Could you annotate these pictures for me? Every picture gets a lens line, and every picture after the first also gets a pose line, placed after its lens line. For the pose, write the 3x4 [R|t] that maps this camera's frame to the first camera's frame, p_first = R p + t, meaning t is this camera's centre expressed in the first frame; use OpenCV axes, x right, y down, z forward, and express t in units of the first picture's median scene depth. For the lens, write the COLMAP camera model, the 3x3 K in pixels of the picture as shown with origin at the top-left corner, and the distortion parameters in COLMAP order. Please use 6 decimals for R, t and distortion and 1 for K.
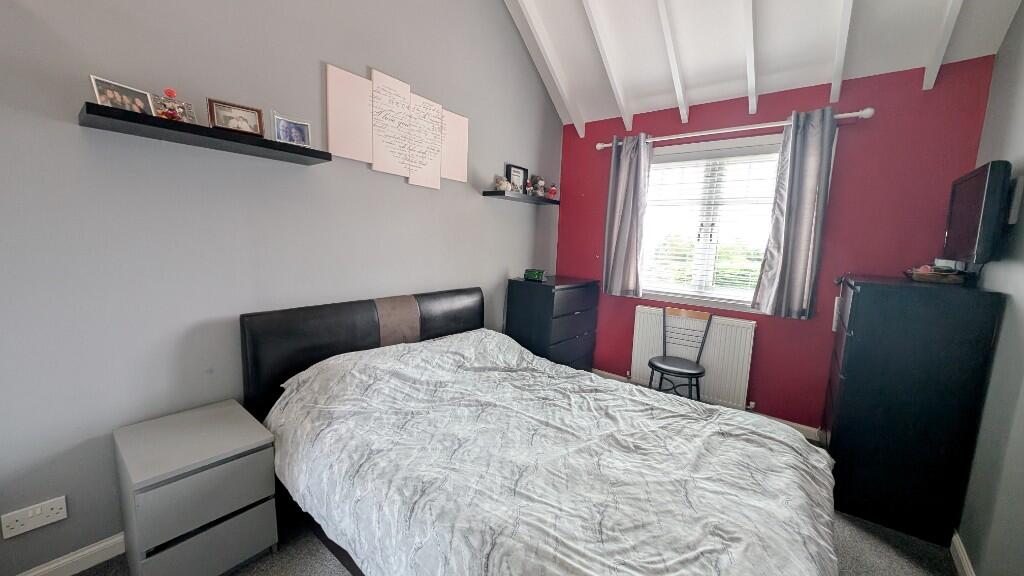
lens RADIAL K [[381.0, 0, 514.8], [0, 381.0, 284.3], [0, 0, 1]] dist [0.003109, -0.003584]
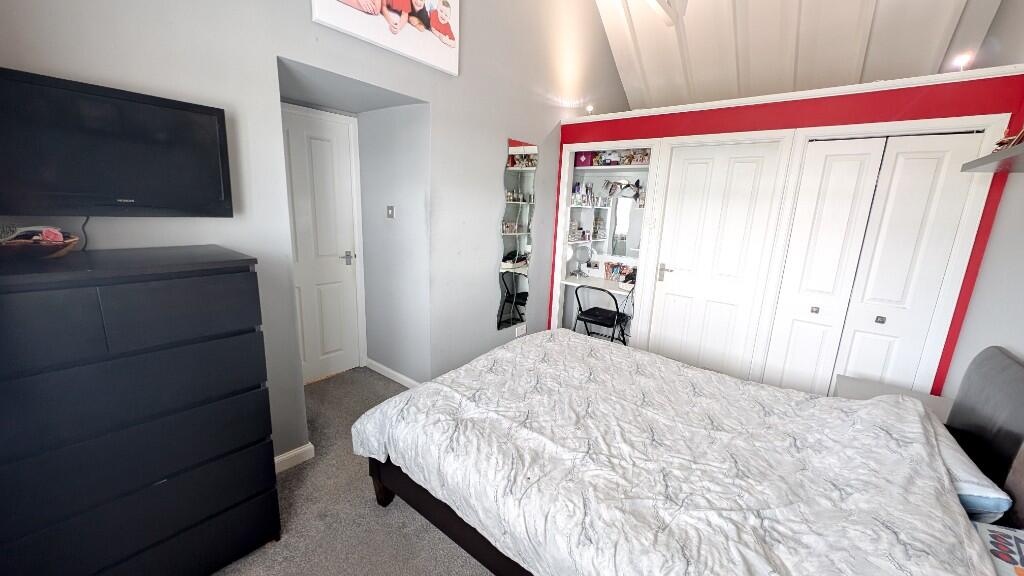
lens RADIAL K [[381.0, 0, 509.7], [0, 381.0, 290.7], [0, 0, 1]] dist [0.003109, -0.003584]
pose [[-0.997032, -0.074718, -0.018548, 0.395178], [-0.076619, 0.939593, 0.333608, -0.210425], [-0.007499, 0.334039, -0.942529, 1.576580]]
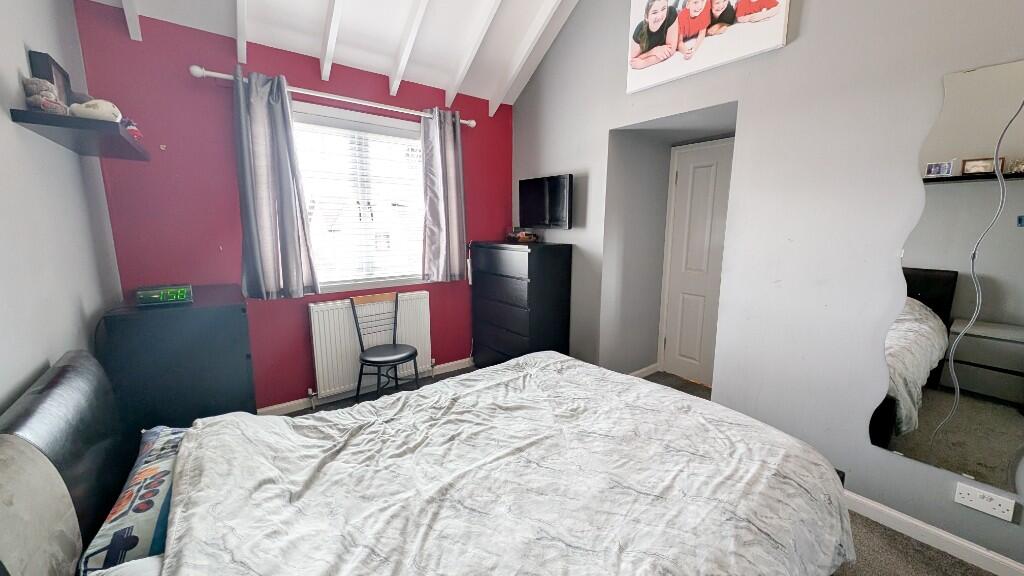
lens RADIAL K [[381.0, 0, 511.6], [0, 381.0, 285.0], [0, 0, 1]] dist [0.003109, -0.003584]
pose [[0.237084, -0.193275, 0.952069, -0.540334], [0.124266, 0.977993, 0.167593, -0.107817], [-0.963509, 0.078576, 0.255884, 0.648765]]
